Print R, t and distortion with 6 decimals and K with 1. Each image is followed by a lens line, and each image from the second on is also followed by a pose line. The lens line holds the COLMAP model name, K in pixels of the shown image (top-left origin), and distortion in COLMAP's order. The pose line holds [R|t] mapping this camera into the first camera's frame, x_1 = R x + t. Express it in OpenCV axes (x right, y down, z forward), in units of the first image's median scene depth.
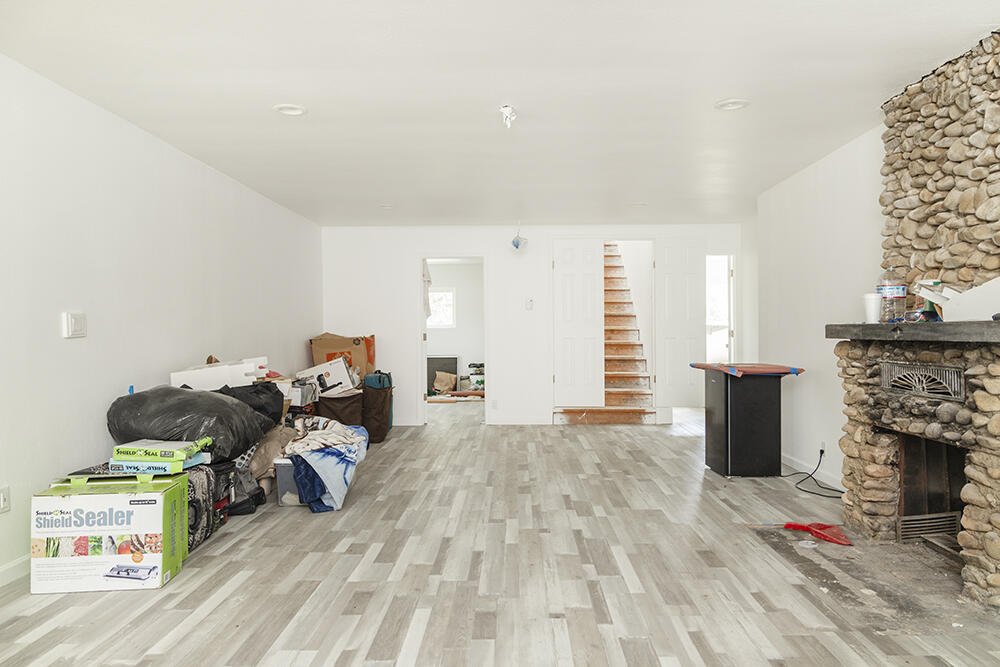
lens RADIAL K [[683.3, 0, 499.5], [0, 683.3, 333.0], [0, 0, 1]] dist [0.000958, 0.000050]
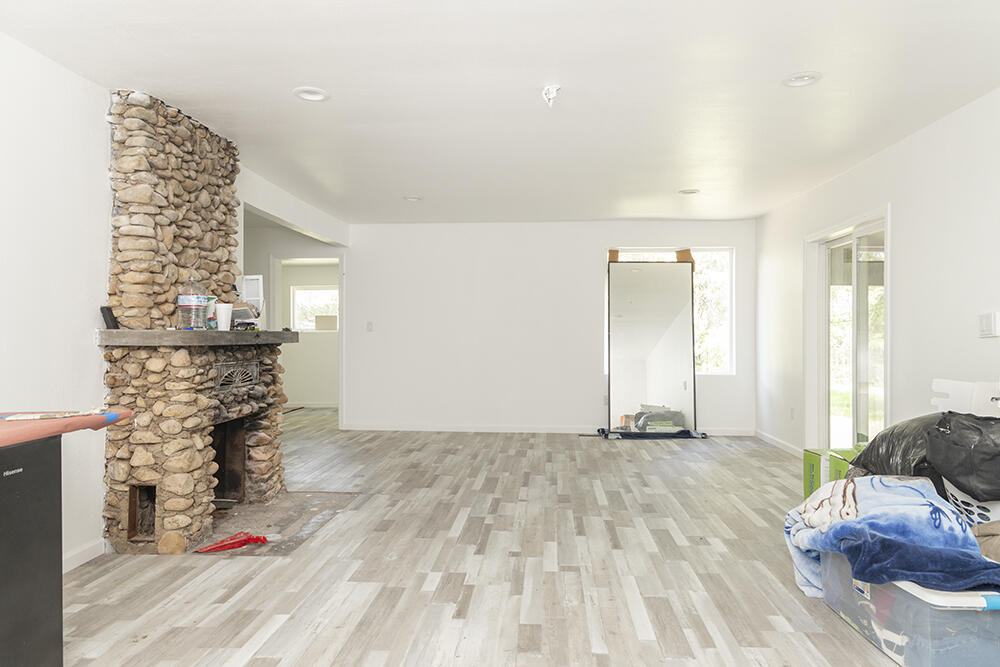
lens RADIAL K [[683.3, 0, 503.7], [0, 683.3, 335.5], [0, 0, 1]] dist [0.000958, 0.000050]
pose [[-0.999098, 0.009881, 0.041291, 0.045497], [0.009924, 0.999950, 0.000818, -0.003082], [-0.041281, 0.001227, -0.999147, 2.159737]]
